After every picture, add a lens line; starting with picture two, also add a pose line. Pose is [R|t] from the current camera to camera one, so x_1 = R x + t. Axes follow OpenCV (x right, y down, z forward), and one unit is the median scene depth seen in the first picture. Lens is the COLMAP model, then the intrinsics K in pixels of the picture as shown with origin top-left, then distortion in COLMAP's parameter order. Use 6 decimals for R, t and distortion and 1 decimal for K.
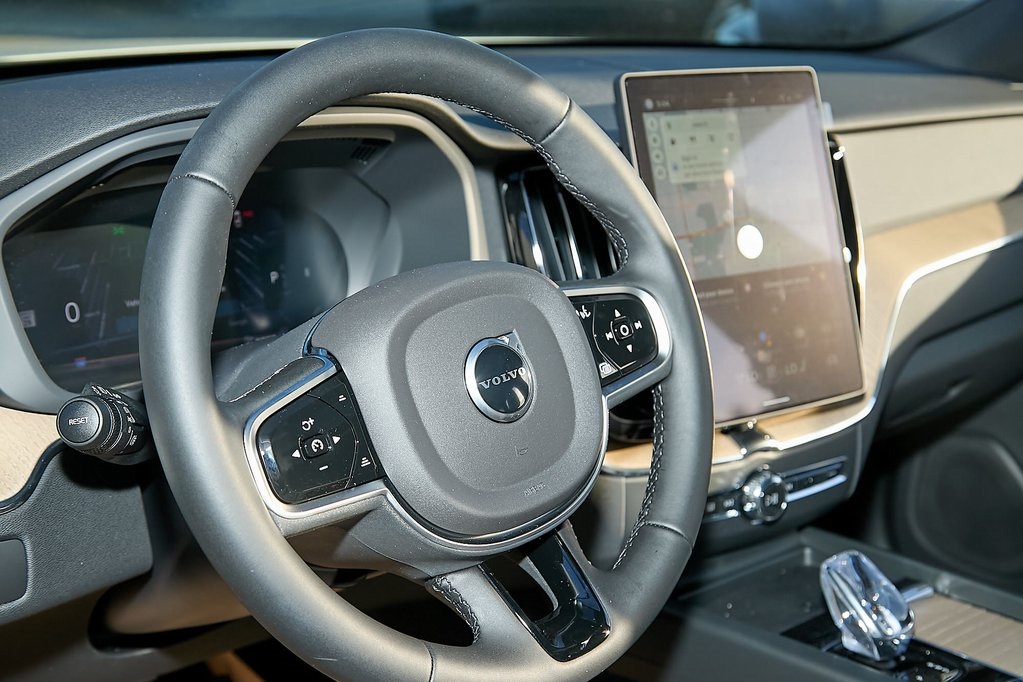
lens RADIAL K [[1621.8, 0, 511.5], [0, 1621.8, 341.0], [0, 0, 1]] dist [-0.122170, -0.056165]
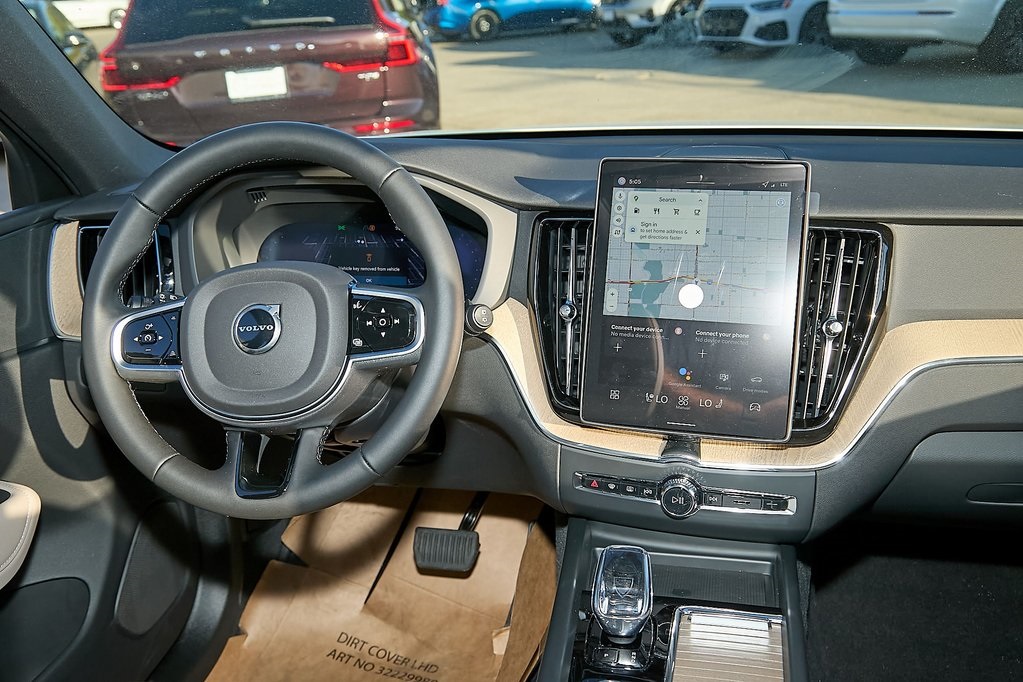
lens RADIAL K [[1040.1, 0, 511.5], [0, 1040.1, 341.0], [0, 0, 1]] dist [-0.021361, 0.145736]
pose [[0.566112, 0.193295, -0.801346, 0.746103], [-0.173121, 0.978318, 0.113682, -0.097845], [0.805945, 0.074373, 0.587300, 0.424604]]
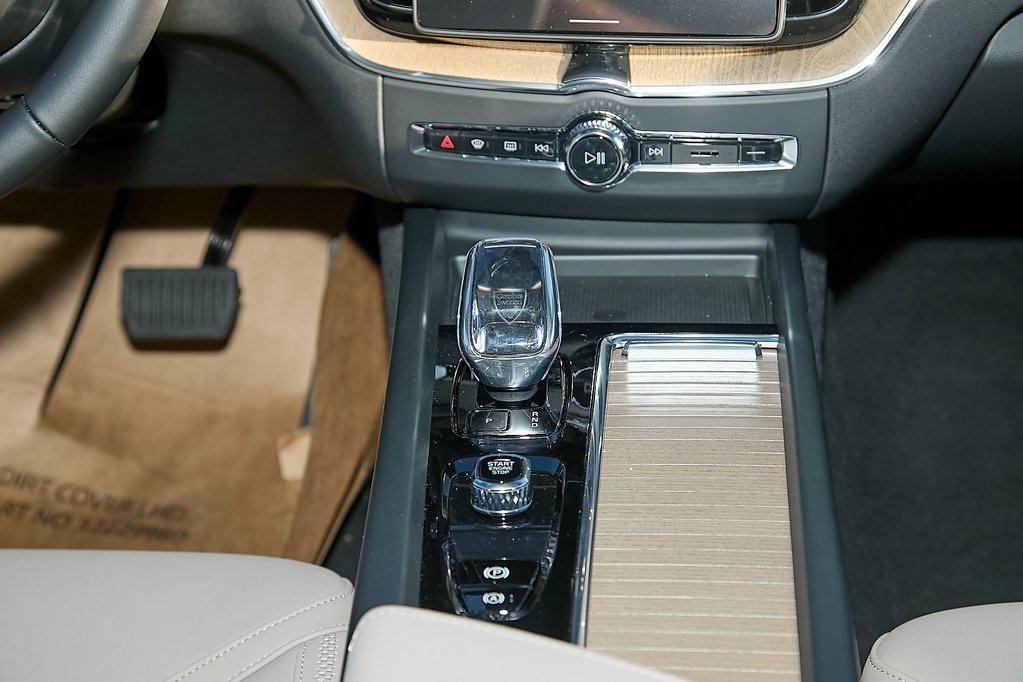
lens RADIAL K [[1963.9, 0, 511.5], [0, 1963.9, 341.0], [0, 0, 1]] dist [-0.035469, -0.012544]
pose [[0.673181, 0.305077, -0.673614, 0.783365], [-0.128621, 0.945353, 0.299608, -0.085965], [0.728206, -0.115050, 0.675633, 0.386767]]
